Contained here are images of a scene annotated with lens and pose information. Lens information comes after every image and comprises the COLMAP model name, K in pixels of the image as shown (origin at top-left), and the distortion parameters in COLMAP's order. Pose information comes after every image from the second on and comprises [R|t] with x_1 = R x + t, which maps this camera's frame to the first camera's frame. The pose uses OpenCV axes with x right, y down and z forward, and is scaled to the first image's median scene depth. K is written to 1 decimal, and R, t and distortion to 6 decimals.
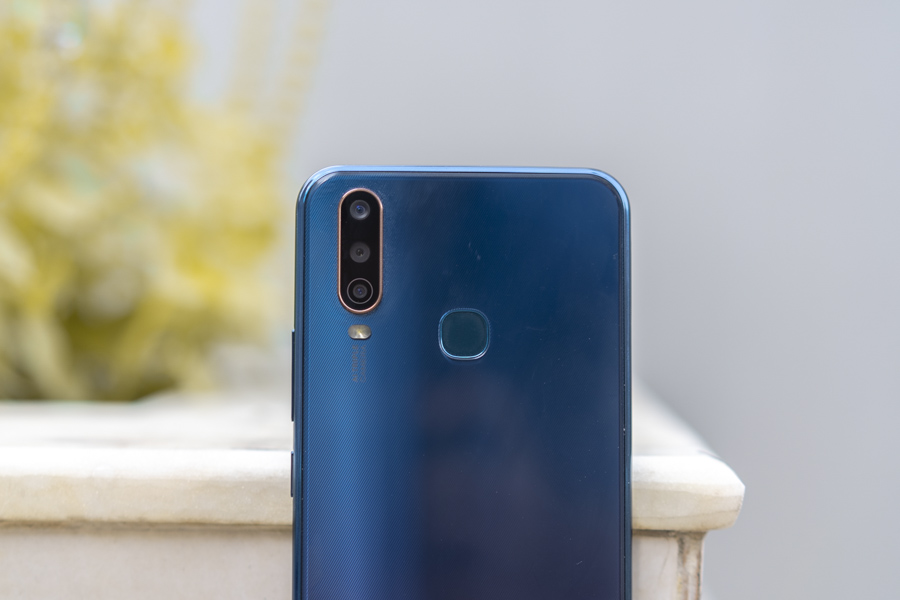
lens RADIAL K [[2127.4, 0, 449.8], [0, 2127.4, 299.9], [0, 0, 1]] dist [0.016037, 0.000000]
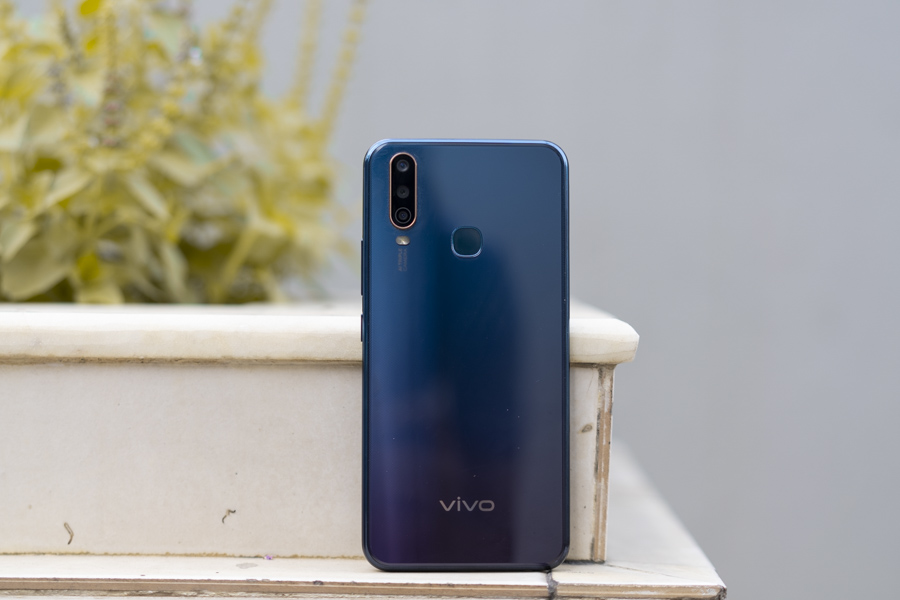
lens RADIAL K [[2127.4, 0, 450.2], [0, 2127.4, 300.0], [0, 0, 1]] dist [0.016037, 0.000000]
pose [[0.999797, -0.002974, 0.019915, -0.038118], [0.002949, 0.999995, 0.001316, 0.057419], [-0.019919, -0.001257, 0.999801, -0.620603]]
